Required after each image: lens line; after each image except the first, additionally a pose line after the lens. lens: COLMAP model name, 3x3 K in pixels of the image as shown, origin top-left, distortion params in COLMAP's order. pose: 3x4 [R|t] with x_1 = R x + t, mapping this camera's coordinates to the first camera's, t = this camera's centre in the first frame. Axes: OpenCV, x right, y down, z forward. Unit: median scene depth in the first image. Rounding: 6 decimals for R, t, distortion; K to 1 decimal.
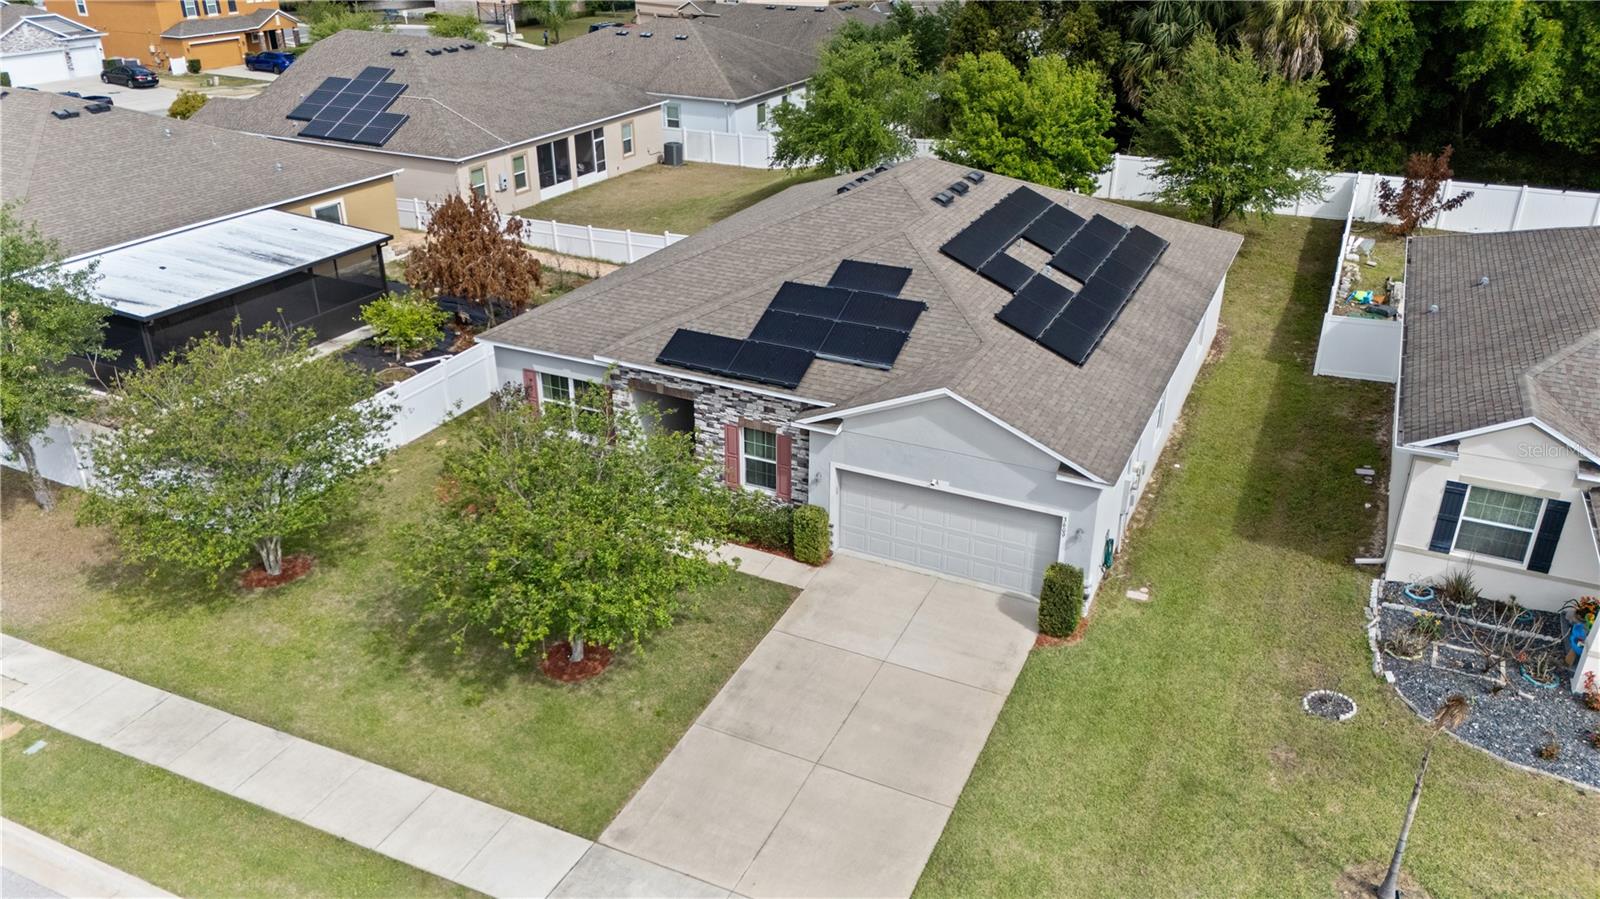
lens RADIAL K [[1161.8, 0, 805.6], [0, 1161.8, 458.6], [0, 0, 1]] dist [0.065282, -0.062507]
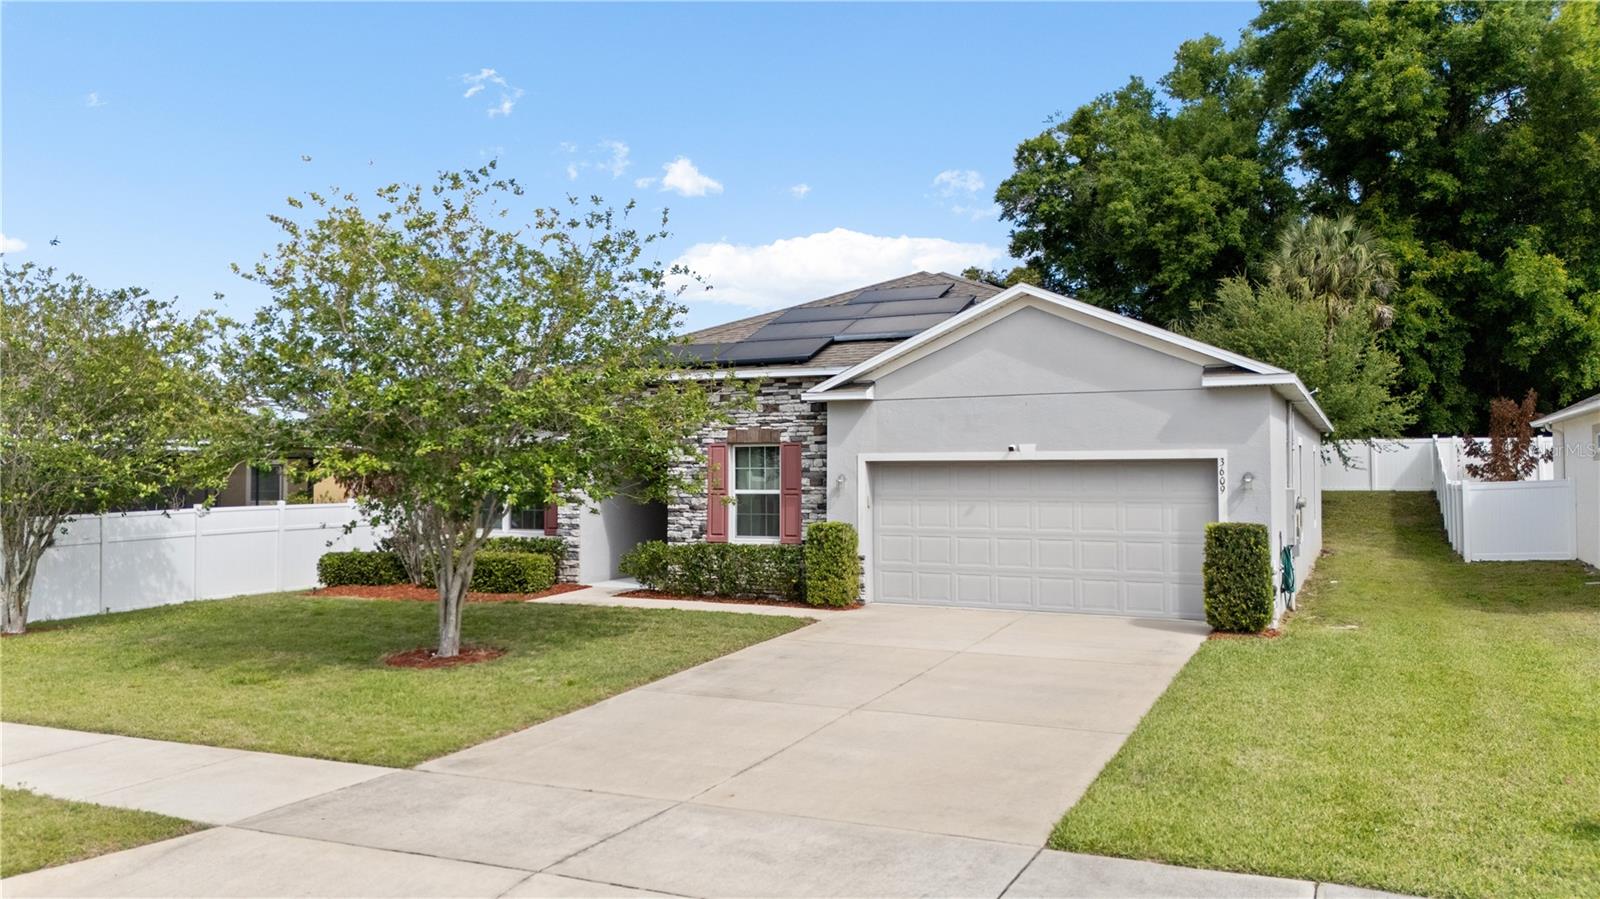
lens RADIAL K [[1161.8, 0, 805.6], [0, 1161.8, 458.6], [0, 0, 1]] dist [0.065282, -0.062507]
pose [[0.999976, -0.006545, -0.002046, -0.008082], [0.004915, 0.892131, -0.451750, 0.299603], [0.004782, 0.451729, 0.892142, 0.357916]]
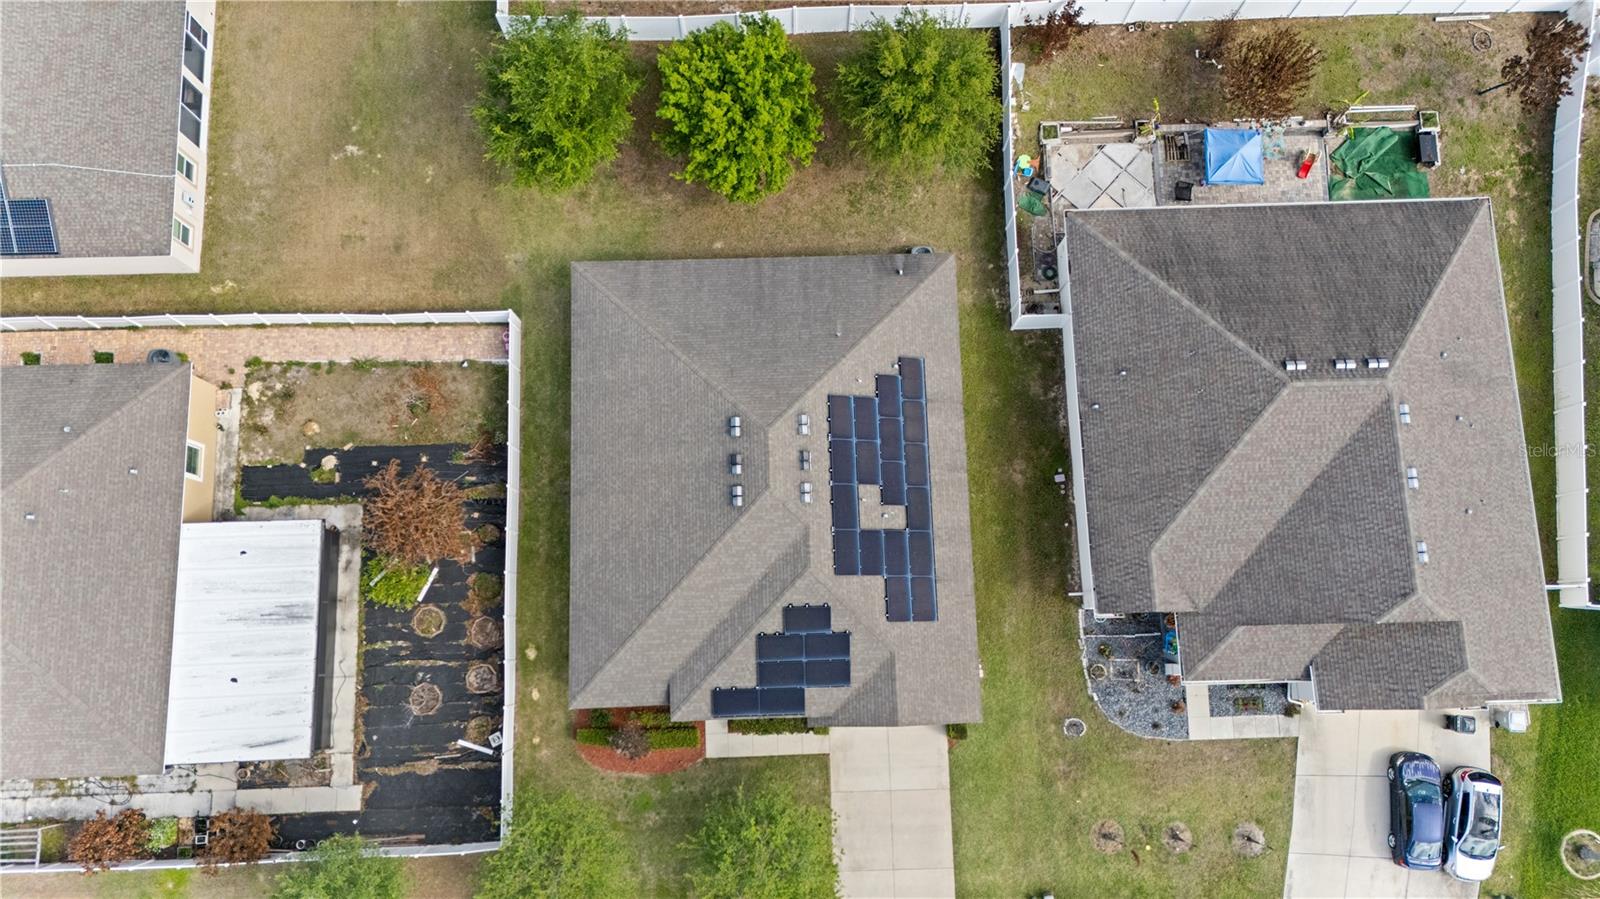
lens RADIAL K [[1149.2, 0, 797.0], [0, 1149.2, 456.9], [0, 0, 1]] dist [0.075572, -0.073556]
pose [[0.888738, -0.449880, 0.088051, 0.001170], [0.190573, 0.537280, 0.821591, -1.628553], [-0.416925, -0.713399, 0.563236, 0.261056]]
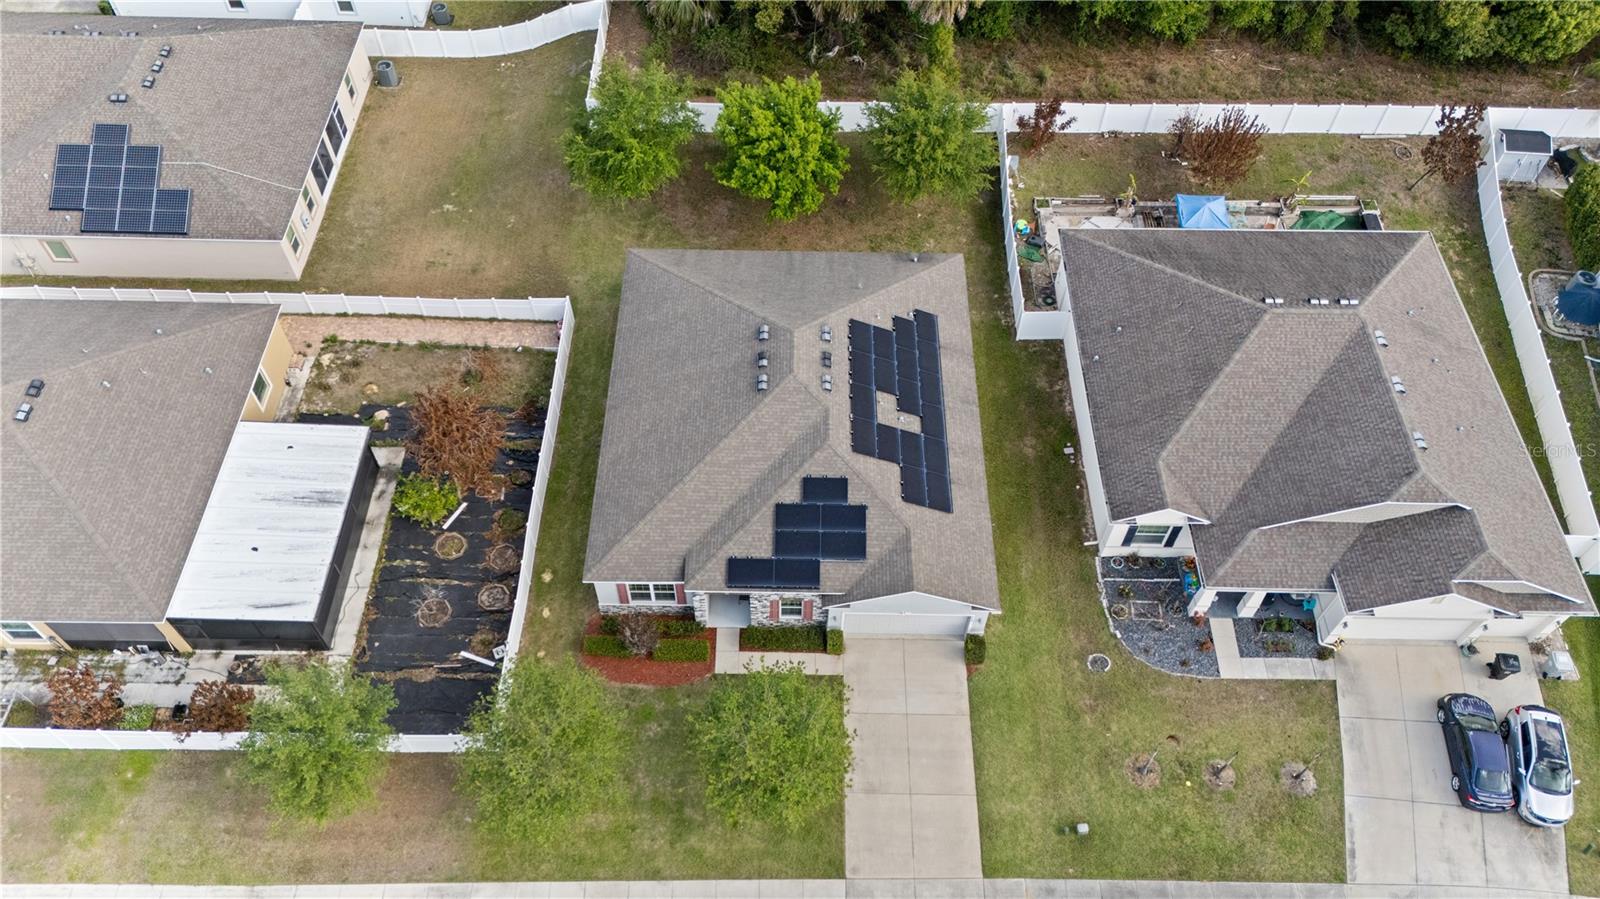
lens RADIAL K [[1149.2, 0, 797.0], [0, 1149.2, 456.9], [0, 0, 1]] dist [0.075572, -0.073556]
pose [[0.906333, -0.340093, 0.250793, -0.385648], [0.176422, 0.843848, 0.506751, -1.053902], [-0.383974, -0.415040, 0.824807, -0.333038]]
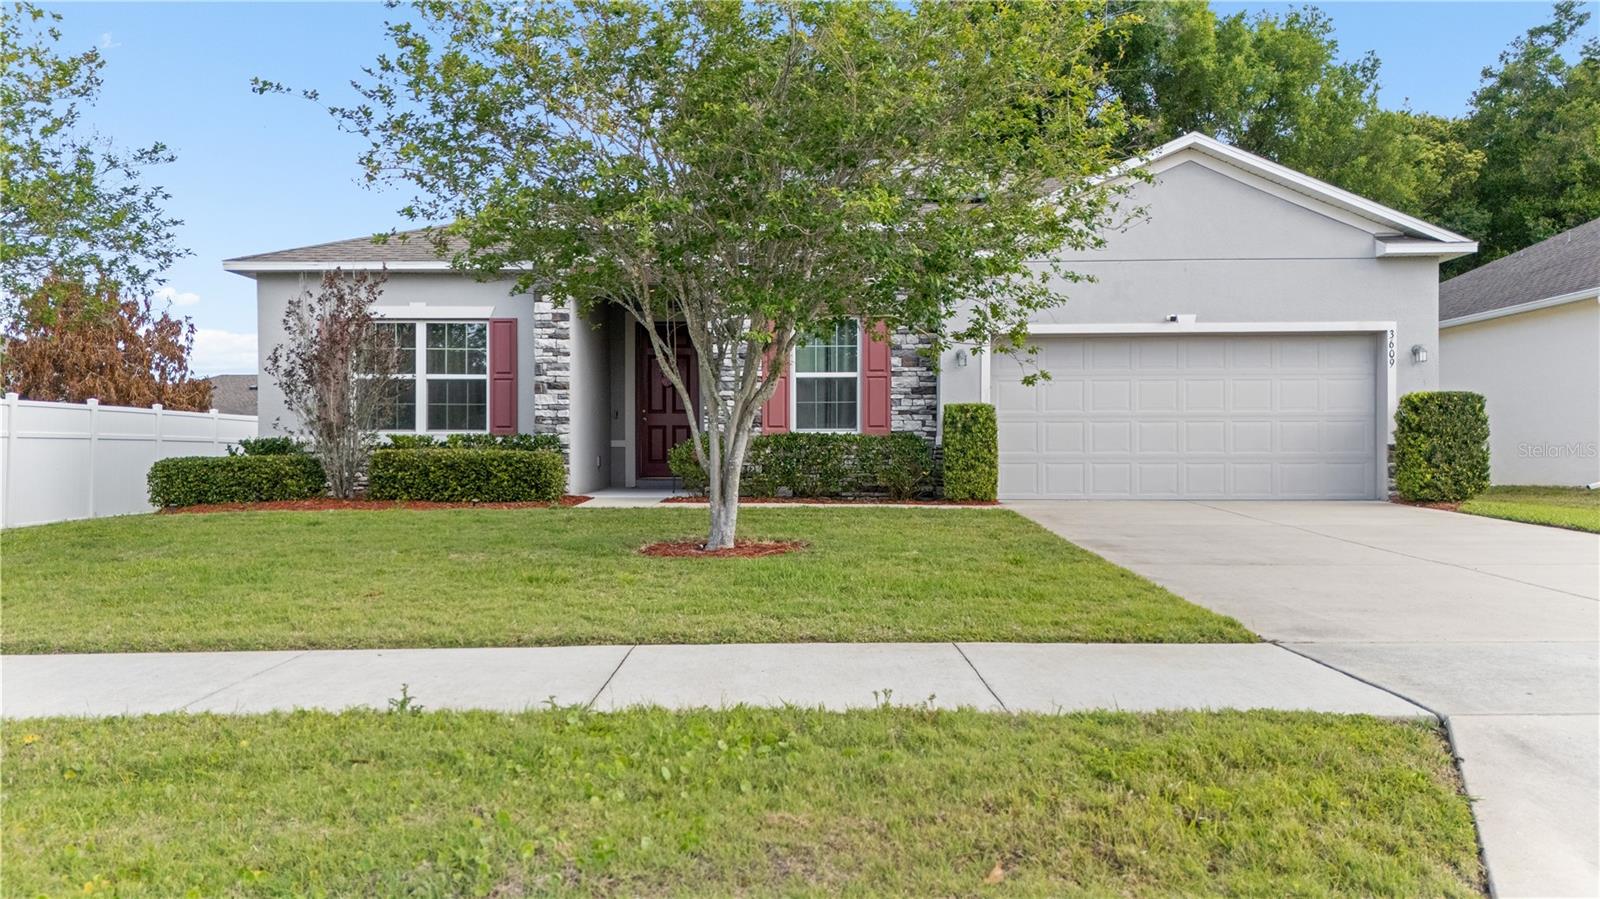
lens RADIAL K [[1149.2, 0, 797.0], [0, 1149.2, 456.9], [0, 0, 1]] dist [0.075572, -0.073556]
pose [[0.908438, -0.009097, 0.417920, -0.291835], [0.189514, 0.900078, -0.392357, 0.259986], [-0.372591, 0.435634, 0.819389, 0.545708]]
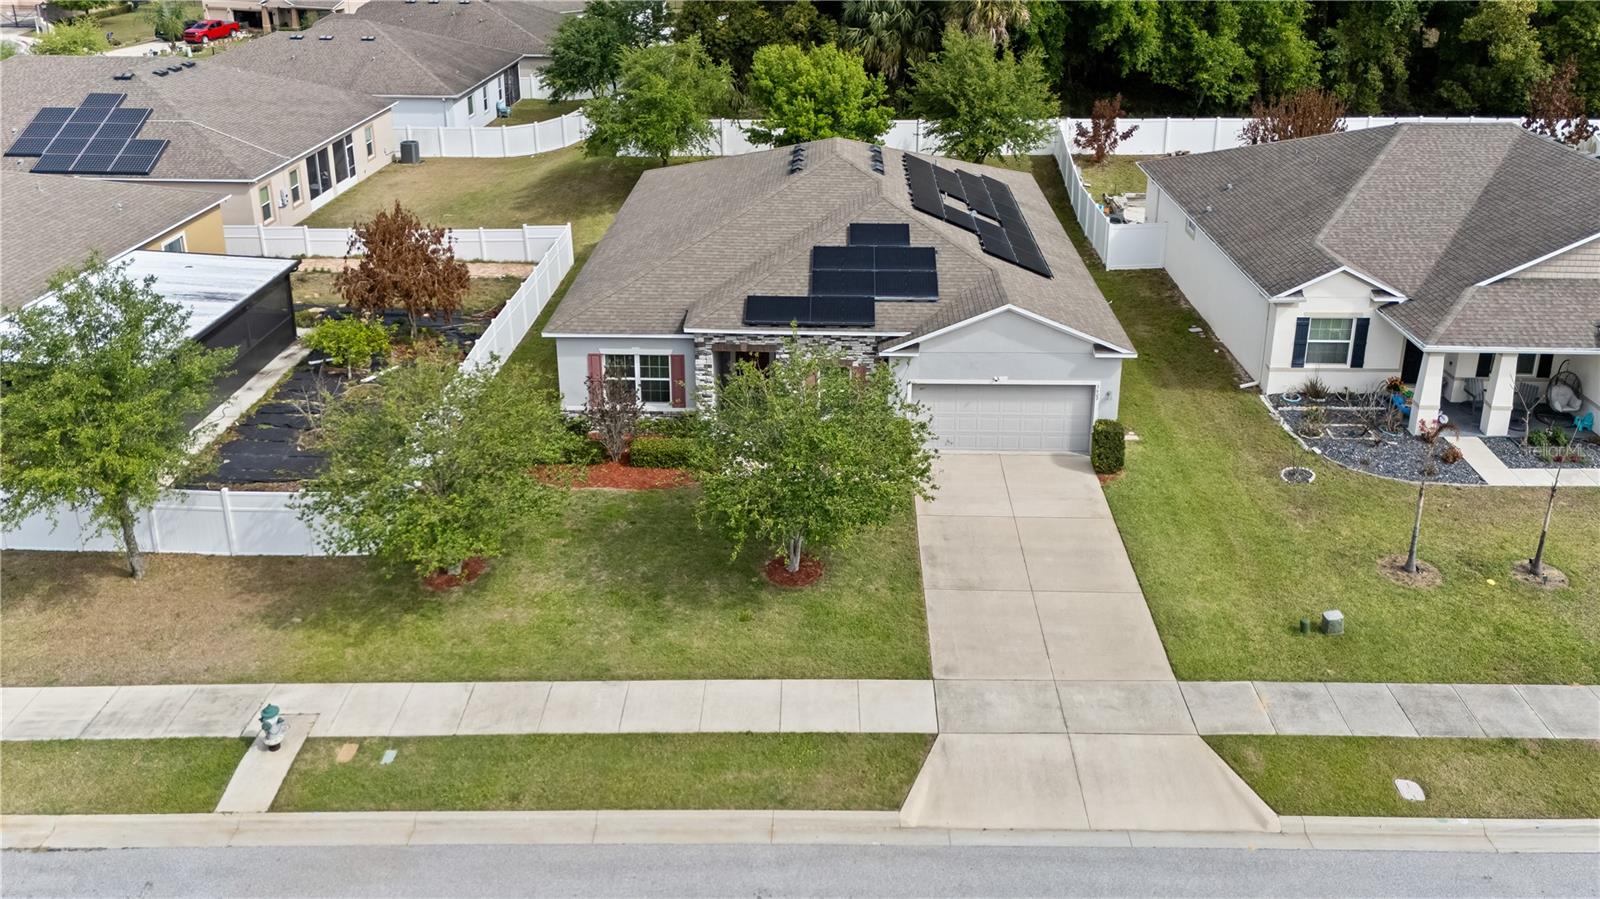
lens RADIAL K [[1213.1, 0, 820.9], [0, 1213.1, 270.9], [0, 0, 1]] dist [0.043116, -0.000309]
pose [[0.910037, -0.134336, 0.392155, -0.530270], [0.182473, 0.979265, -0.087992, -0.012521], [-0.372204, 0.151634, 0.915681, -0.176605]]
